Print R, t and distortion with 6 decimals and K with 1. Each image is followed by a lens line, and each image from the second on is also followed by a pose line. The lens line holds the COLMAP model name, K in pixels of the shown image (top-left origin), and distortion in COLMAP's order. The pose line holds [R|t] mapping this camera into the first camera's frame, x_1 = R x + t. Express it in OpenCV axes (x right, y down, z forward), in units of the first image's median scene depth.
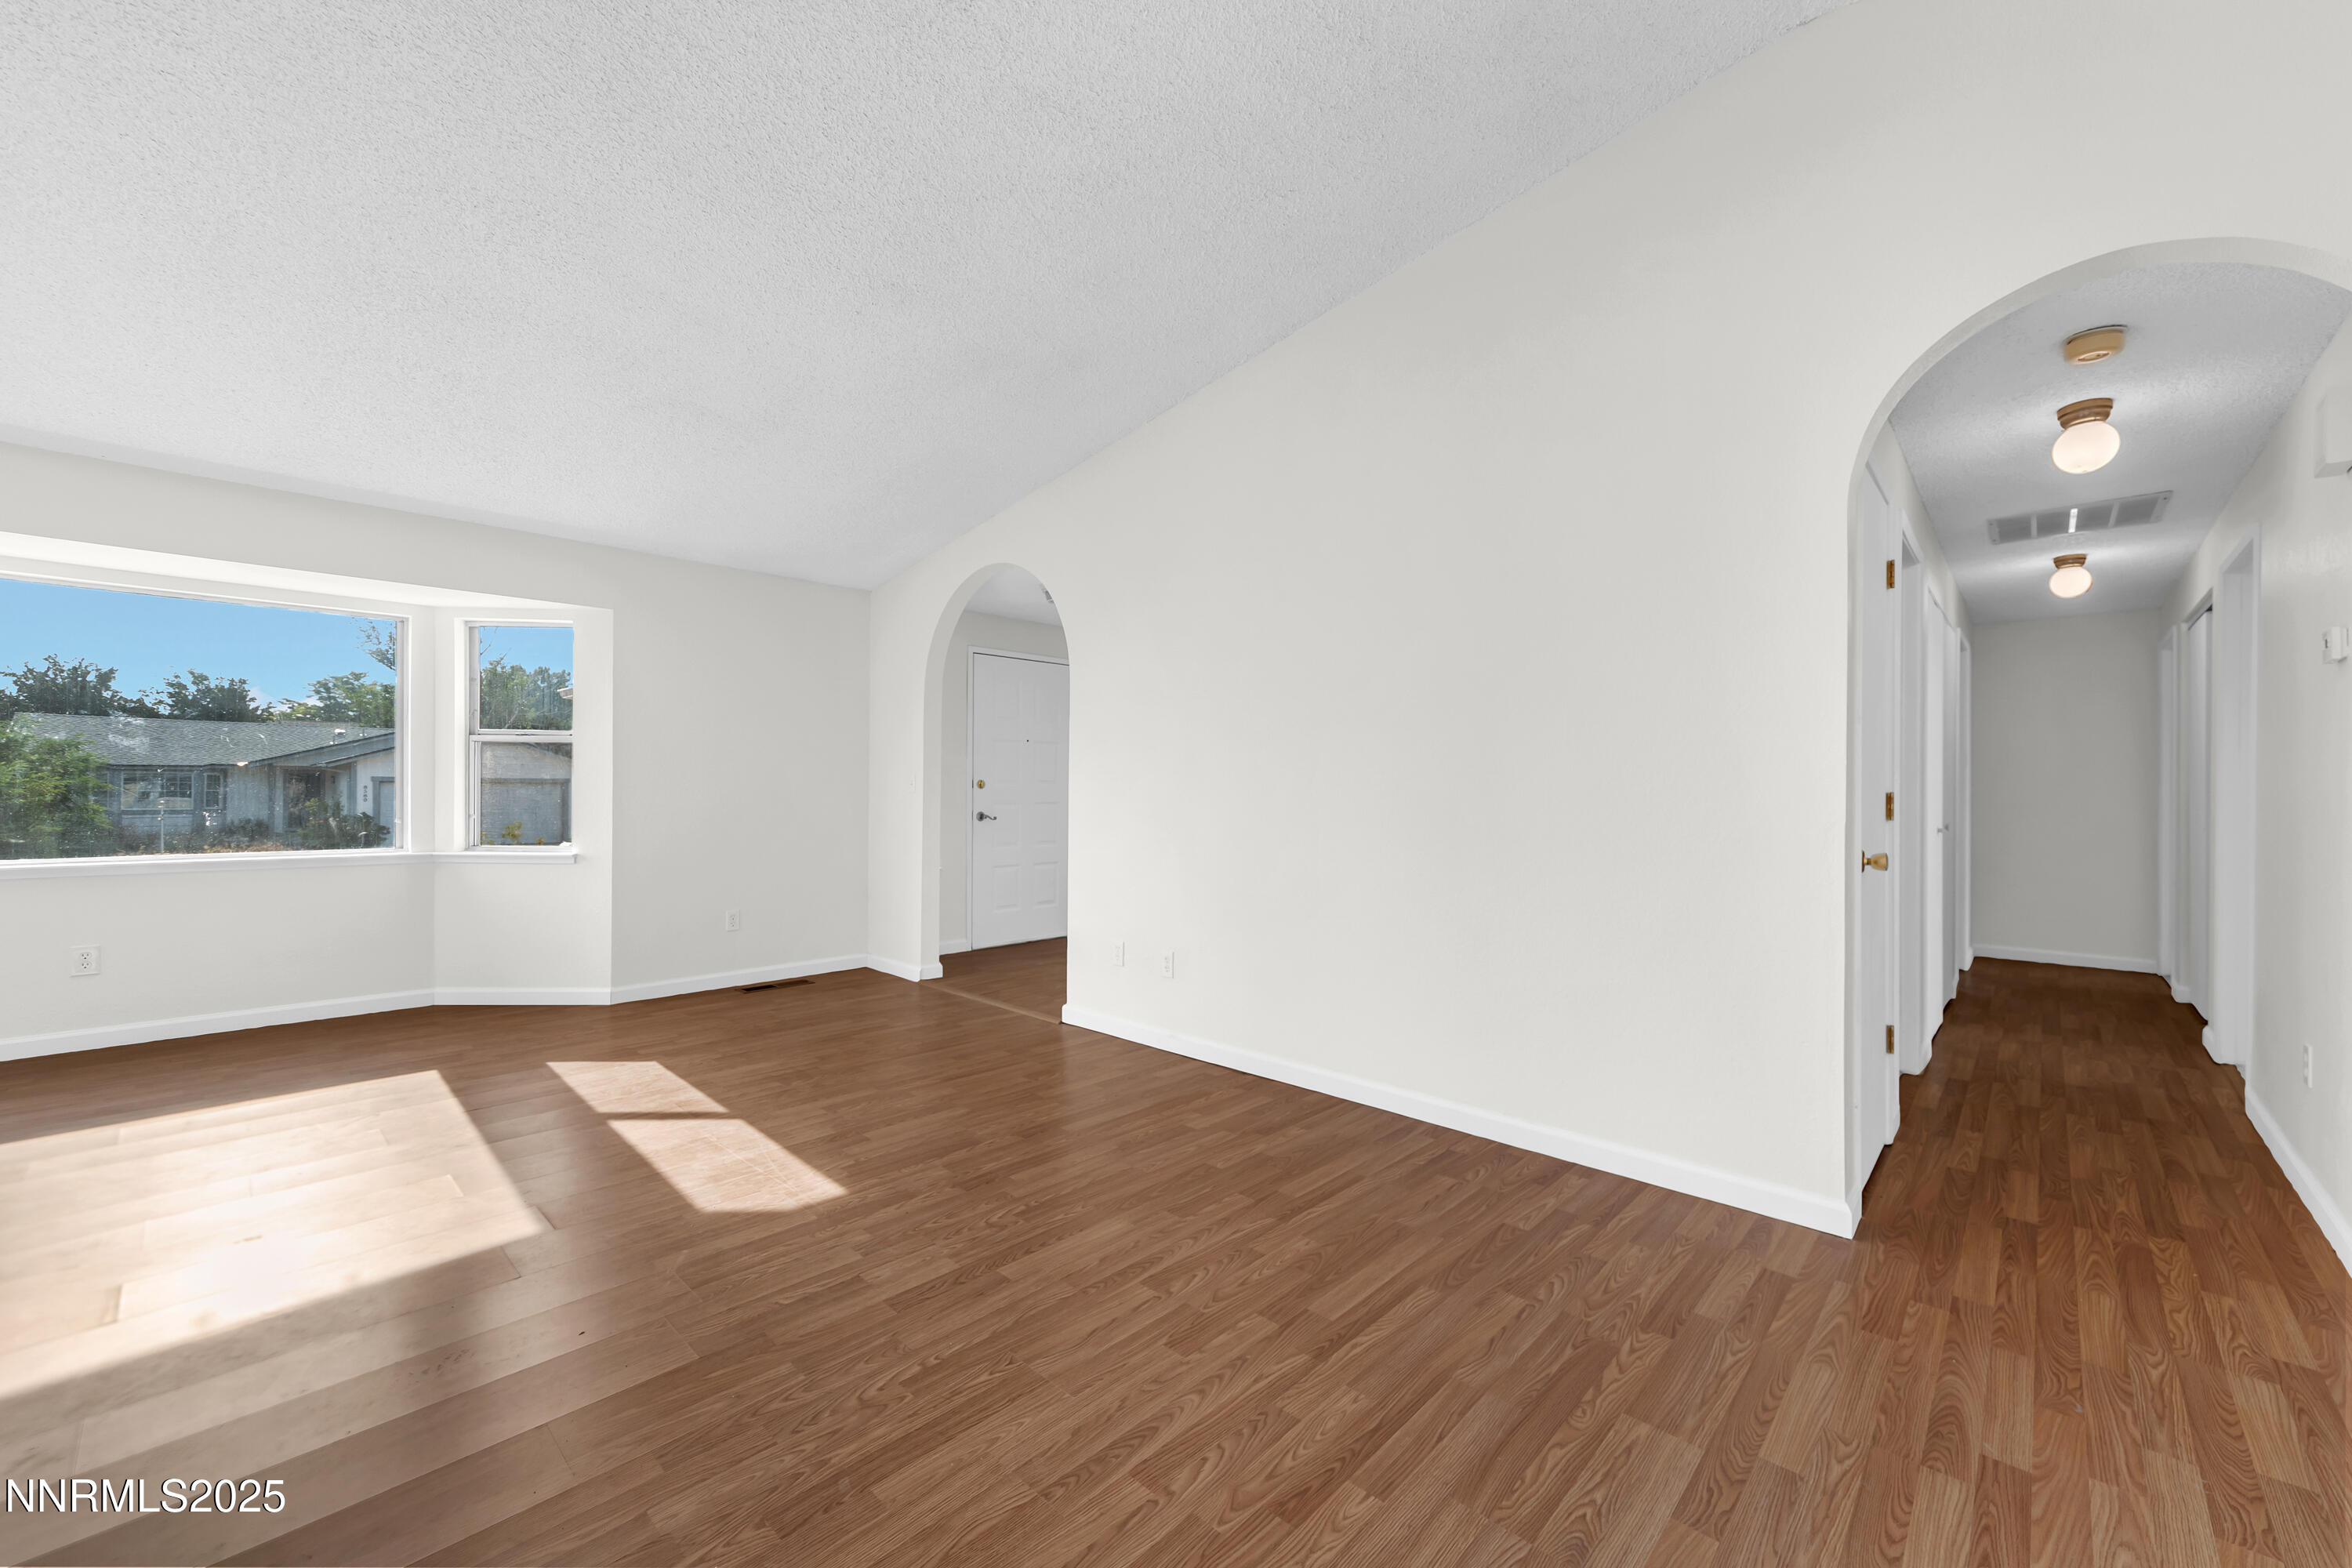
lens RADIAL K [[906.8, 0, 1208.7], [0, 906.8, 784.9], [0, 0, 1]] dist [0.000200, 0.000012]
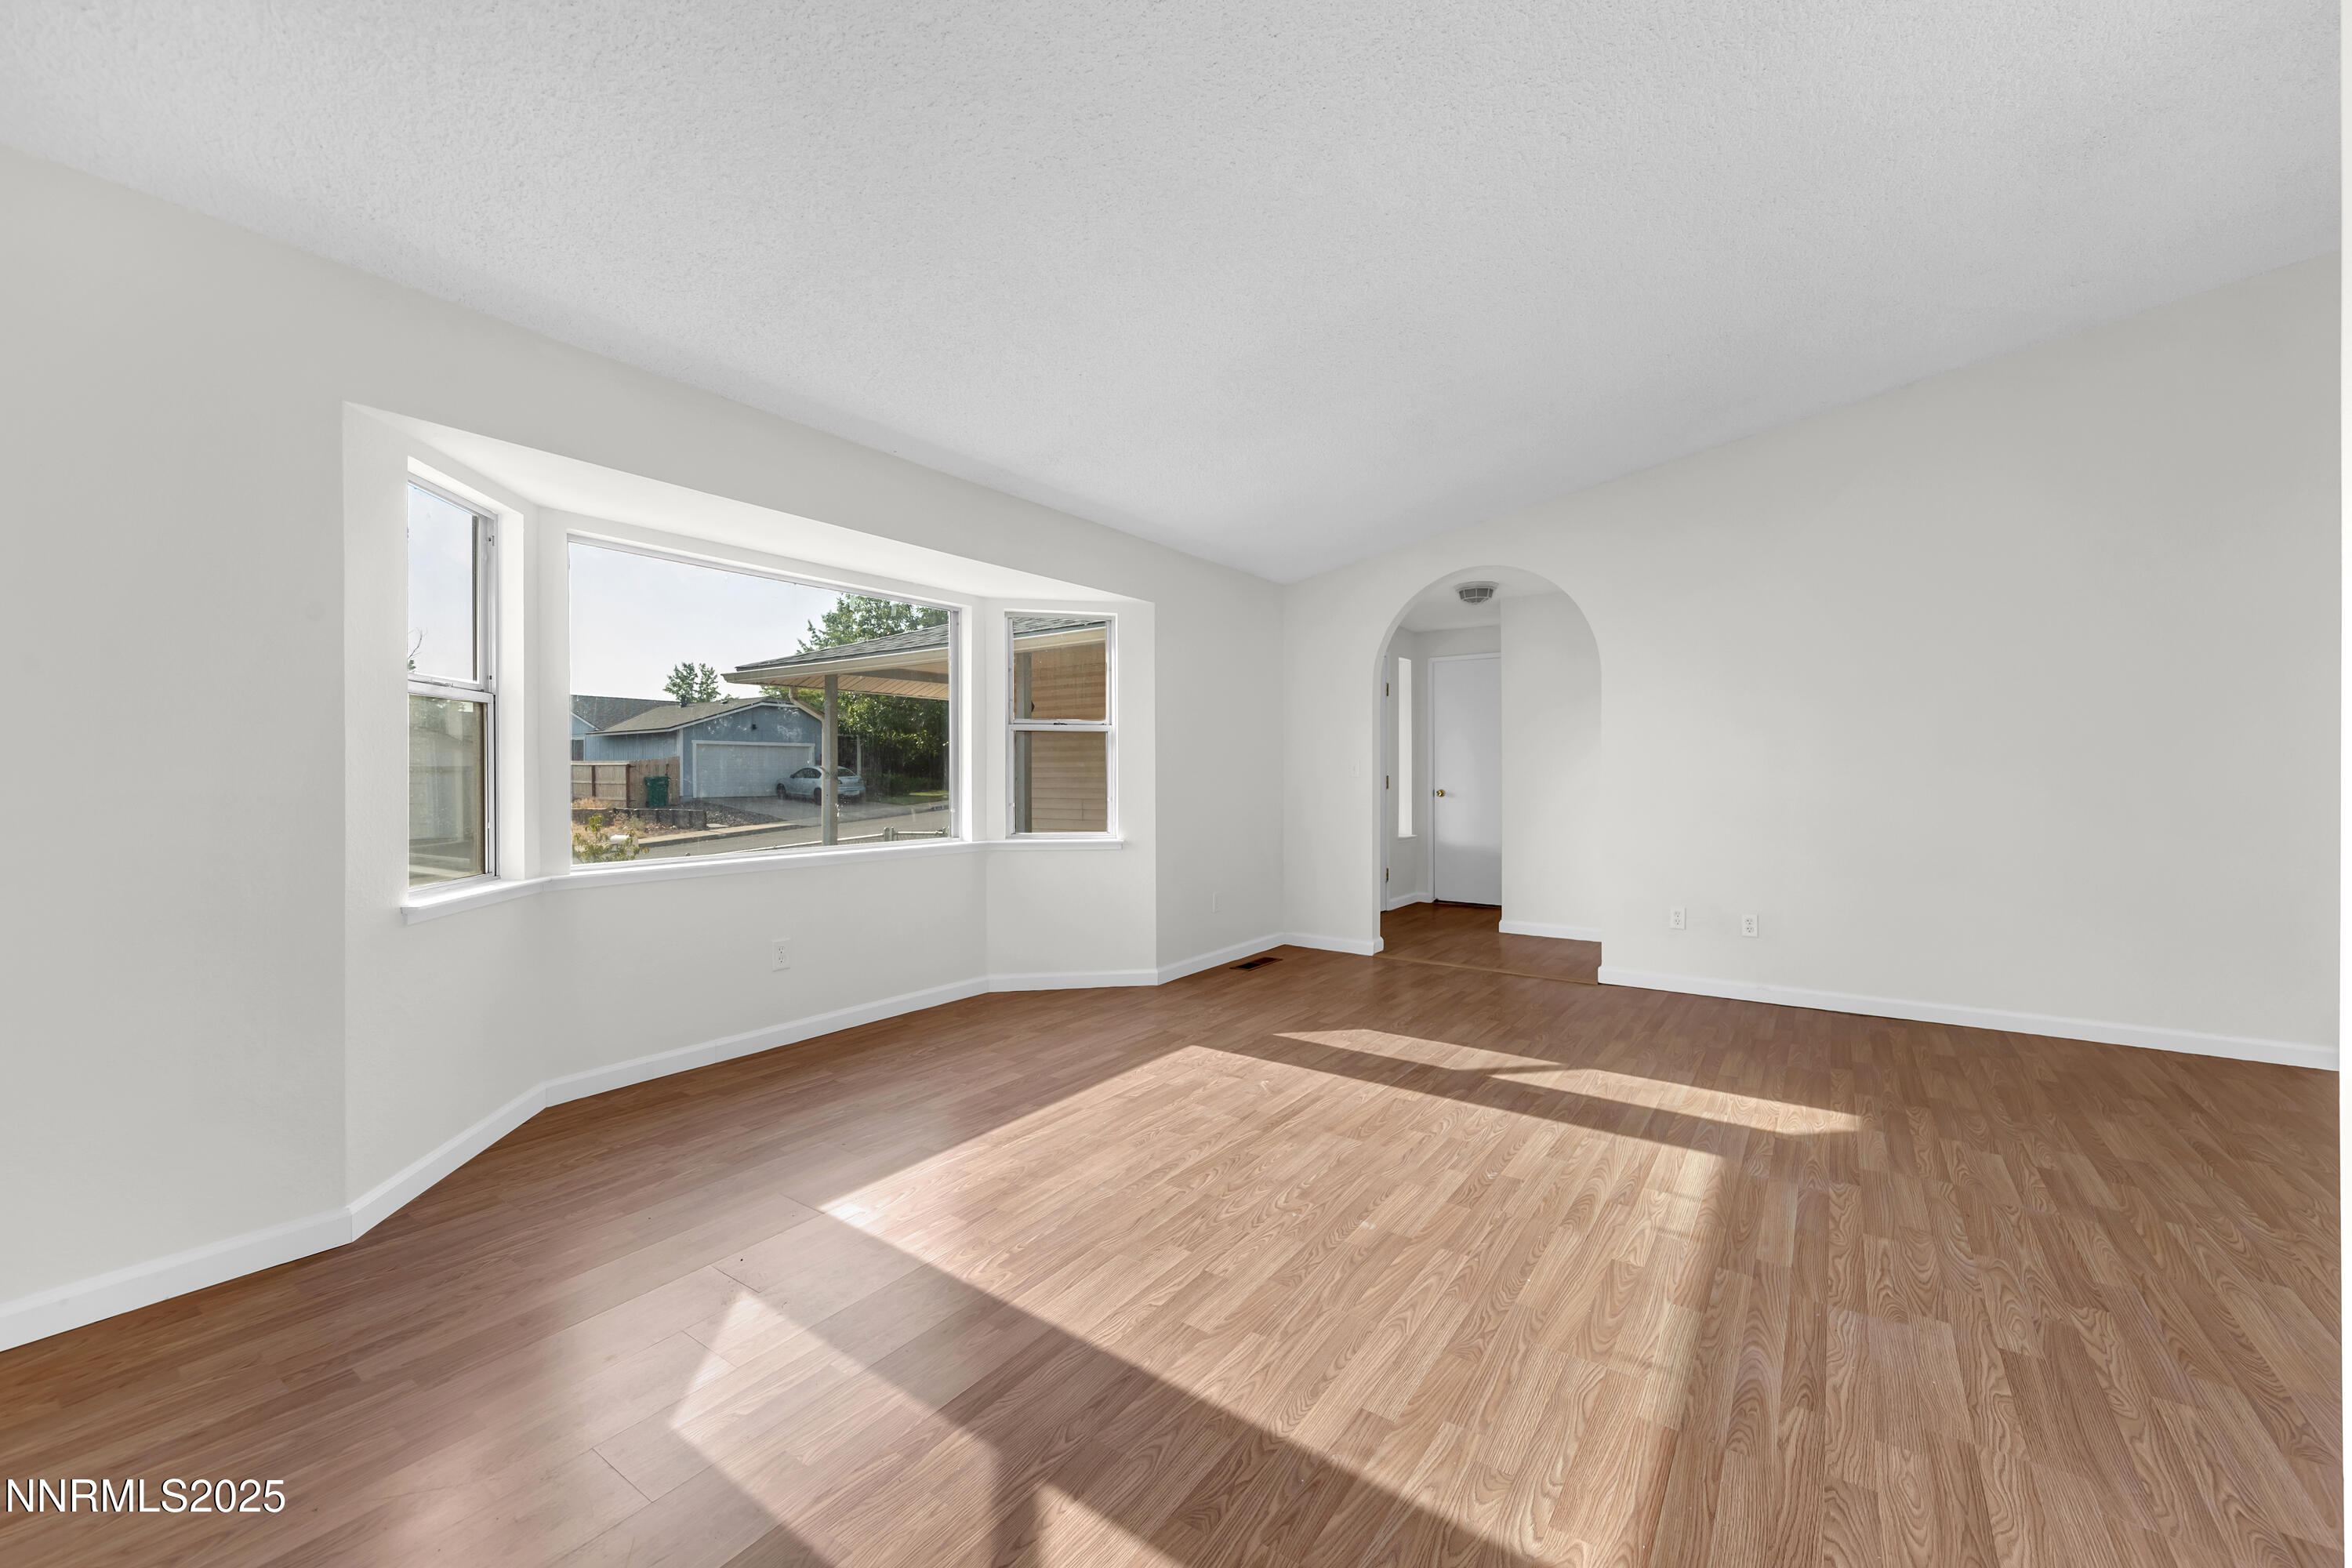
lens RADIAL K [[906.8, 0, 1208.7], [0, 906.8, 784.9], [0, 0, 1]] dist [0.000200, 0.000012]
pose [[0.991512, -0.007884, 0.129777, -0.778053], [0.005734, 0.999840, 0.016932, -0.003413], [-0.129890, -0.016044, 0.991399, -0.033985]]
